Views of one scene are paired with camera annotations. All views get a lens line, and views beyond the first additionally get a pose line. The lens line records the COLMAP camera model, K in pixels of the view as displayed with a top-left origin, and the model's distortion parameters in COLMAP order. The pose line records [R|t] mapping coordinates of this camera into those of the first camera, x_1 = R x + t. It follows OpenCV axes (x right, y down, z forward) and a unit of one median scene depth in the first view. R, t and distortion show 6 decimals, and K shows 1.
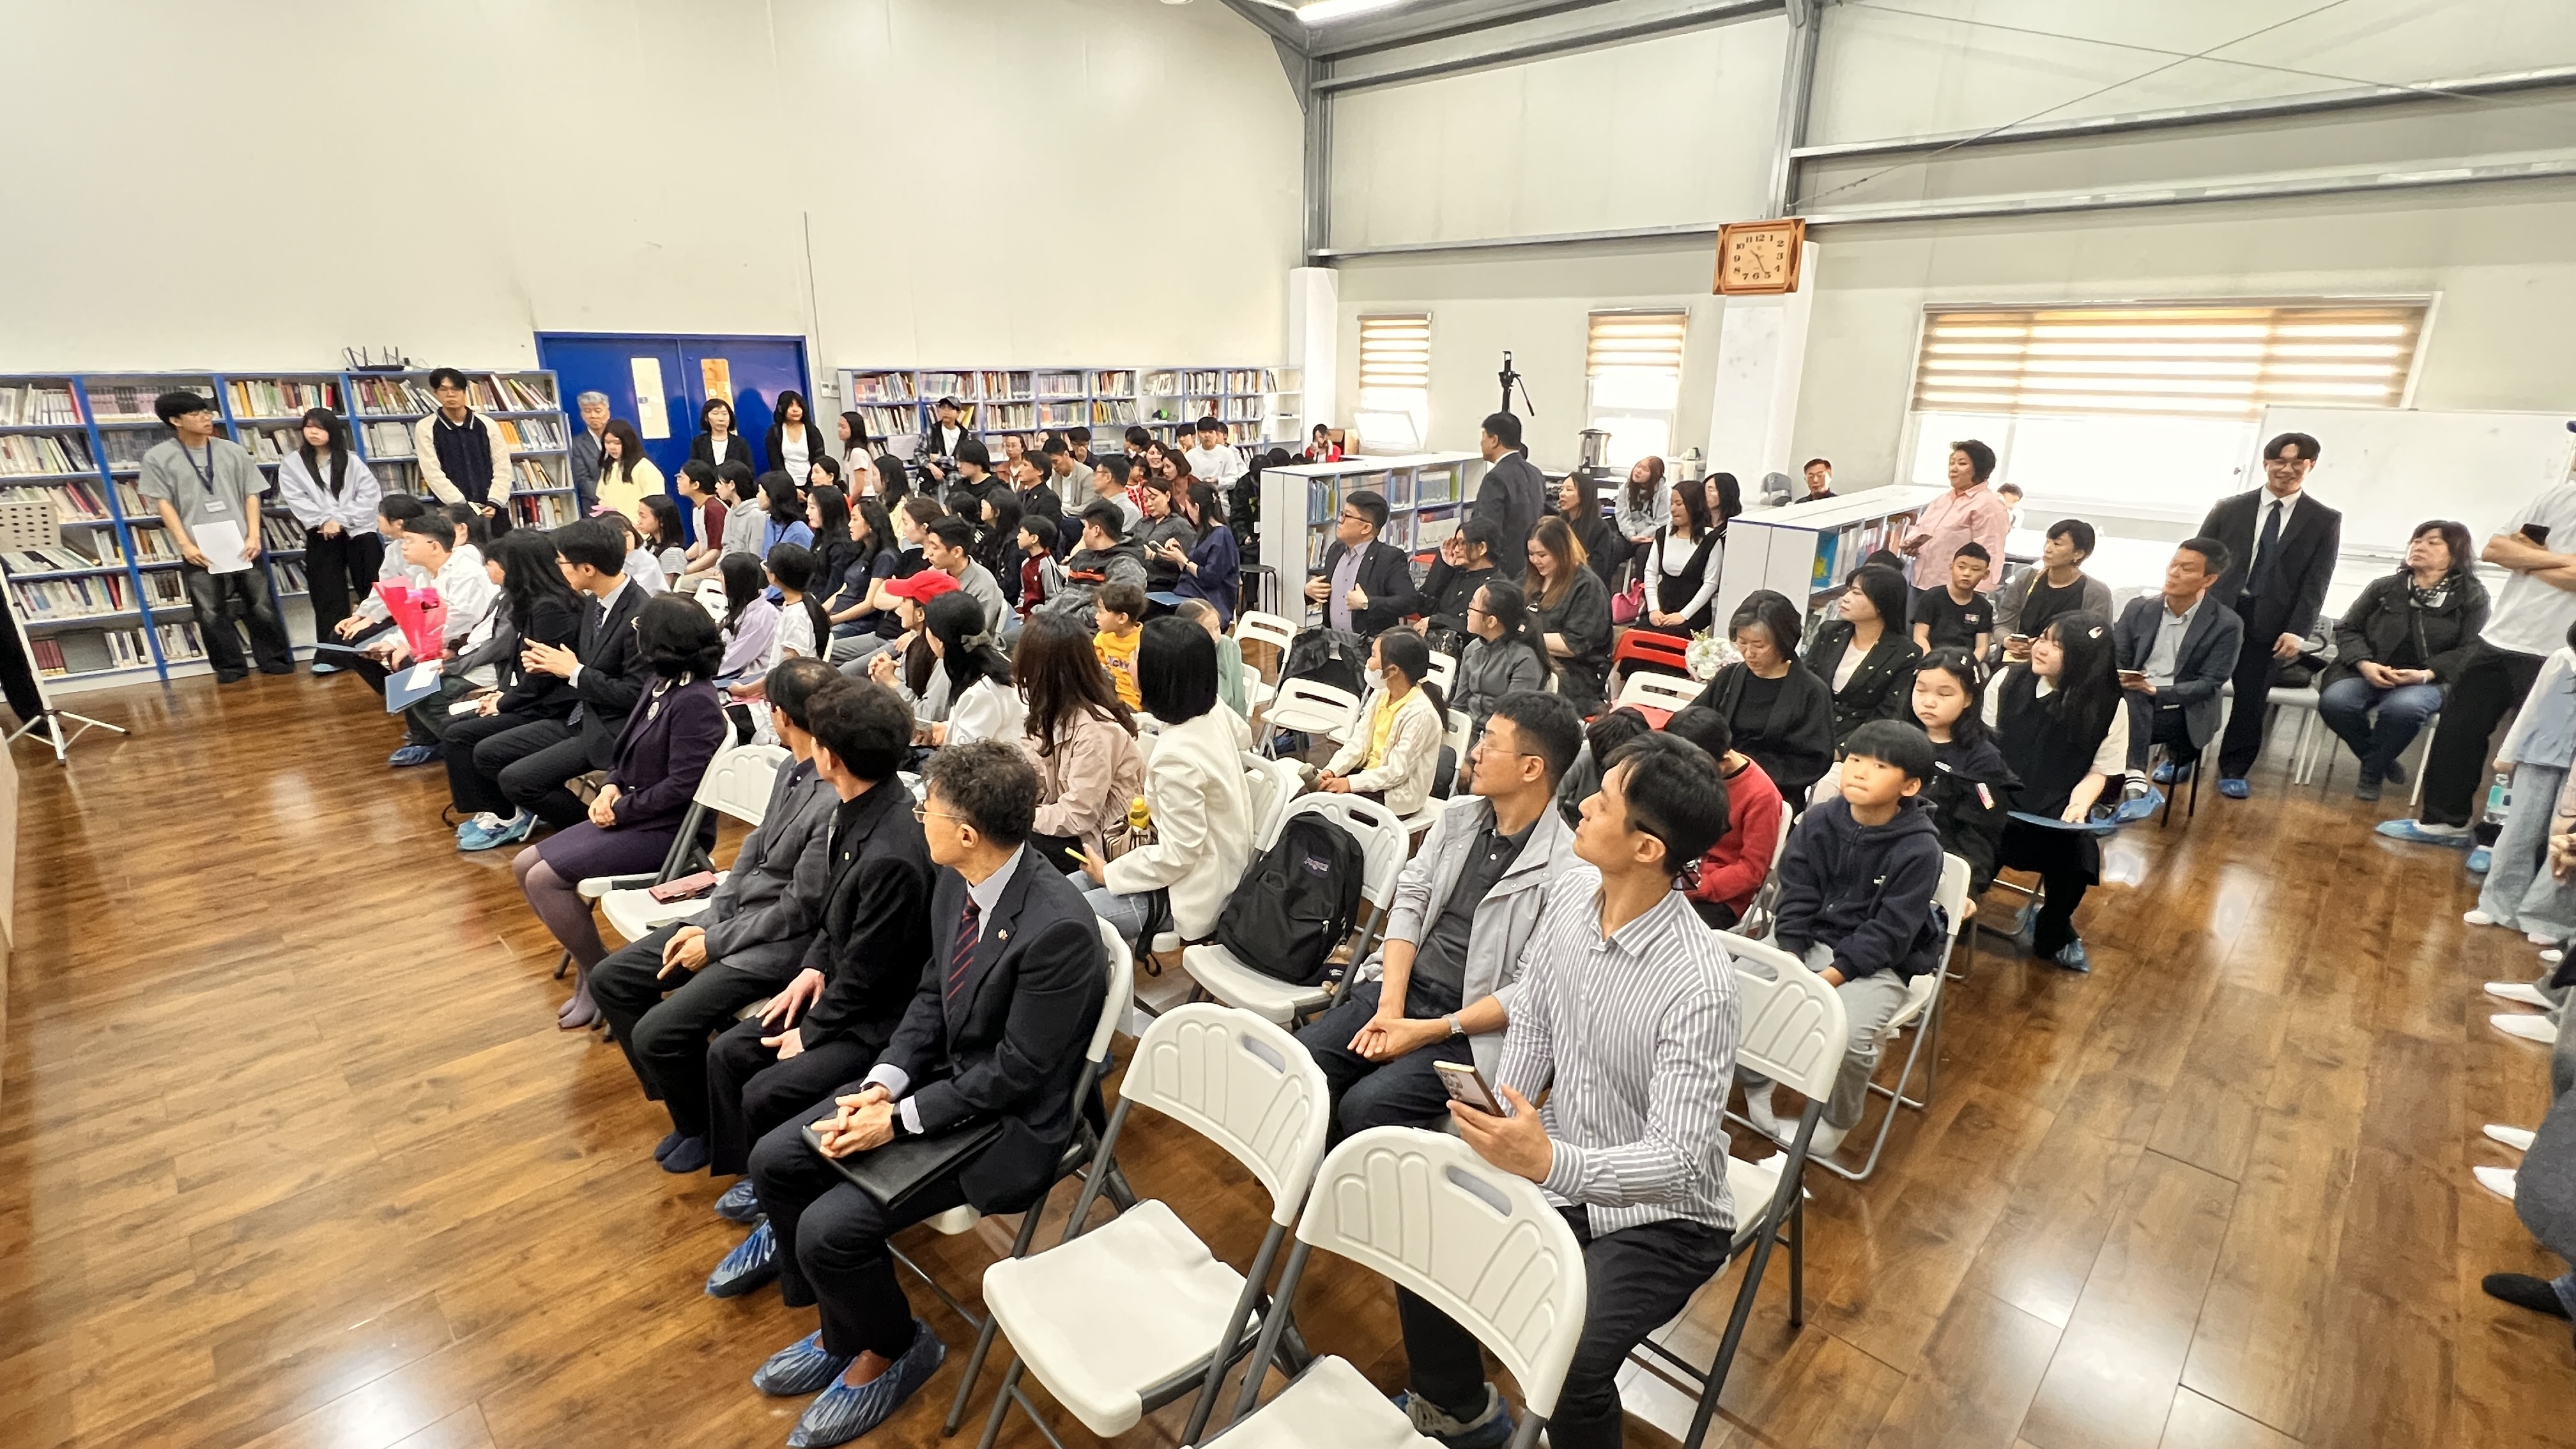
lens RADIAL K [[1180.2, 0, 1288.0], [0, 1180.2, 724.5], [0, 0, 1]] dist [-0.000659, -0.000389]
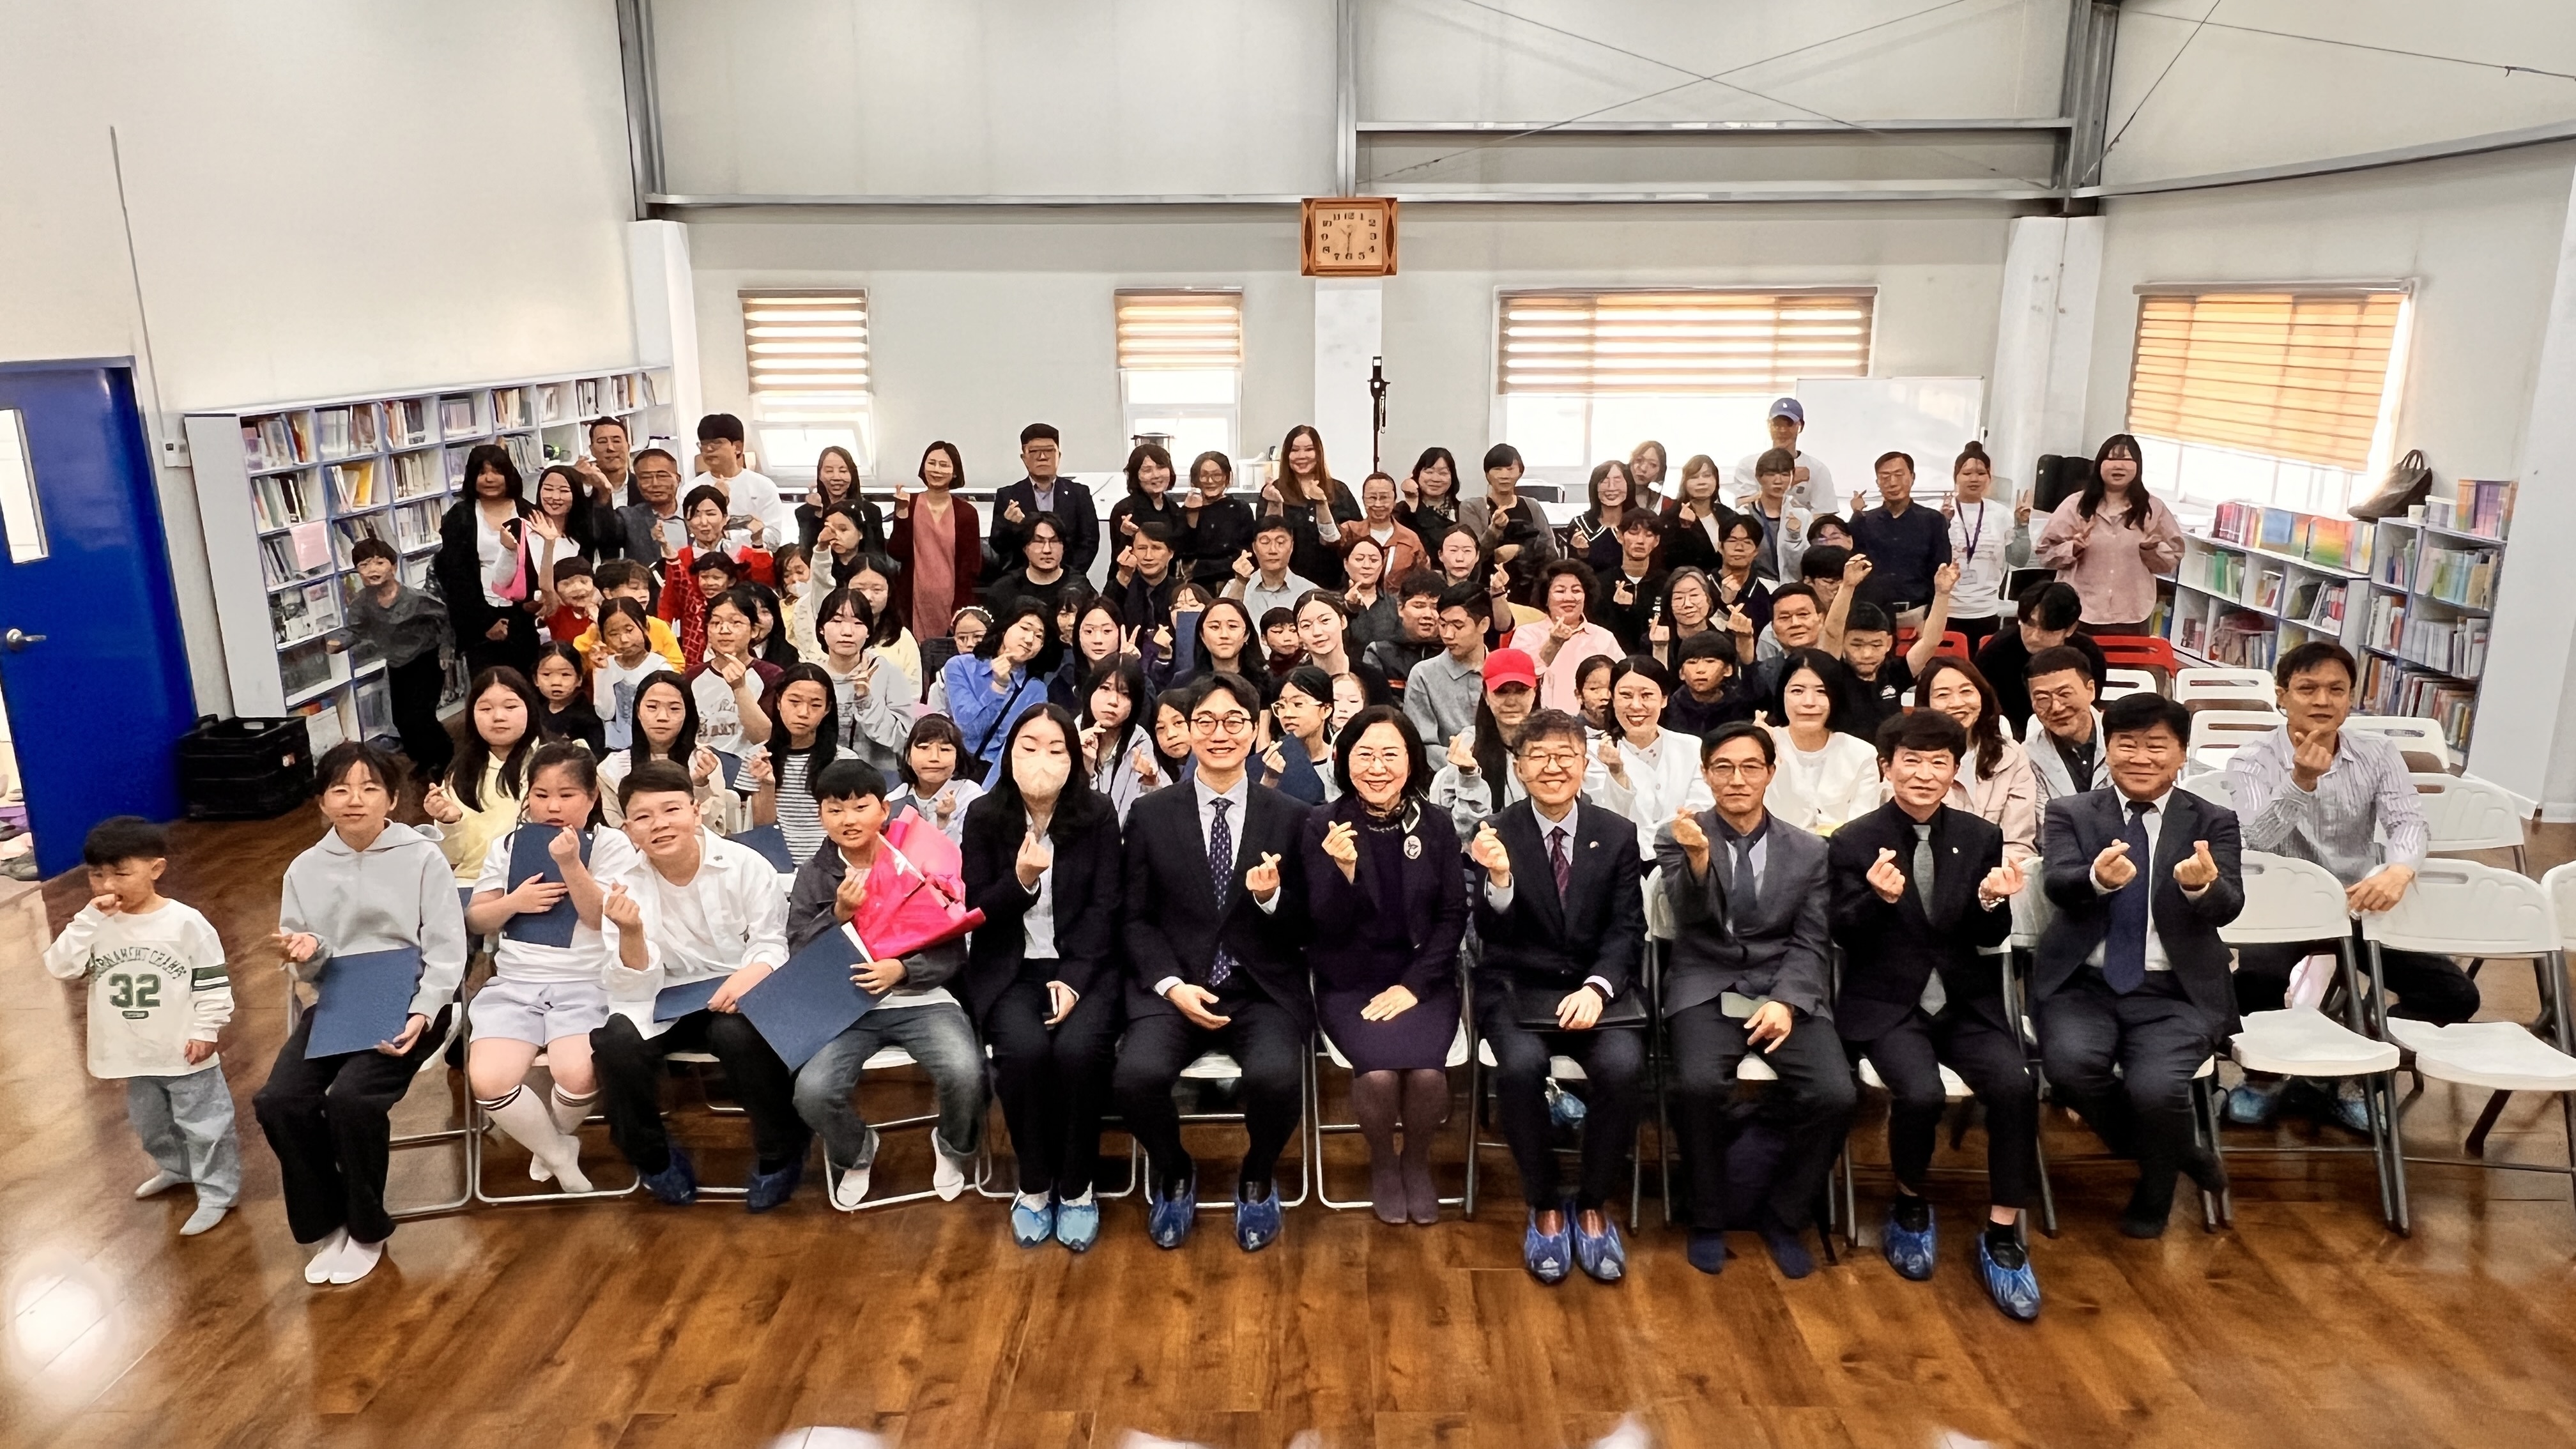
lens RADIAL K [[1678.3, 0, 1288.0], [0, 1678.3, 724.5], [0, 0, 1]] dist [-0.002242, 0.000526]
pose [[0.717033, -0.181077, 0.673108, -0.562511], [0.217734, 0.975532, 0.030491, -0.078357], [-0.662159, 0.124696, 0.738916, 0.123231]]
